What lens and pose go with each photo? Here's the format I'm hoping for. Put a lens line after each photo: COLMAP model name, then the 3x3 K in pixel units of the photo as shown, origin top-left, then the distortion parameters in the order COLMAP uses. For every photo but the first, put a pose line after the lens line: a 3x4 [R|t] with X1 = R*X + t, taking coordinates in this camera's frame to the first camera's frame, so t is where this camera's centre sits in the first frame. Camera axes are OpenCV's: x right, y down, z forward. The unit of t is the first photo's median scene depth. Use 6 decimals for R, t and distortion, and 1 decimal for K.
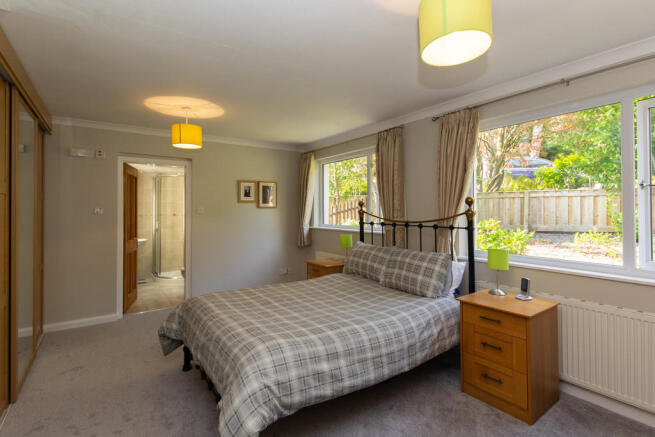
lens RADIAL K [[312.7, 0, 326.3], [0, 312.7, 205.3], [0, 0, 1]] dist [0.002248, 0.000326]
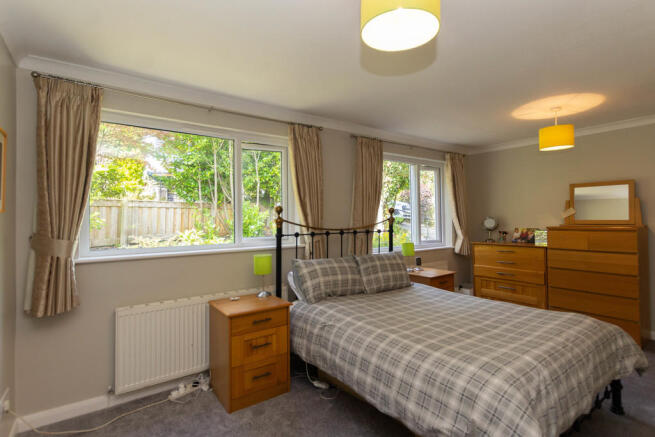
lens RADIAL K [[322.4, 0, 327.5], [0, 322.4, 218.5], [0, 0, 1]] dist [-0.001961, -0.000099]
pose [[0.000929, 0.003743, 0.999993, -0.719545], [-0.006793, 0.999970, -0.003736, 0.020485], [-0.999976, -0.006789, 0.000954, 0.974255]]
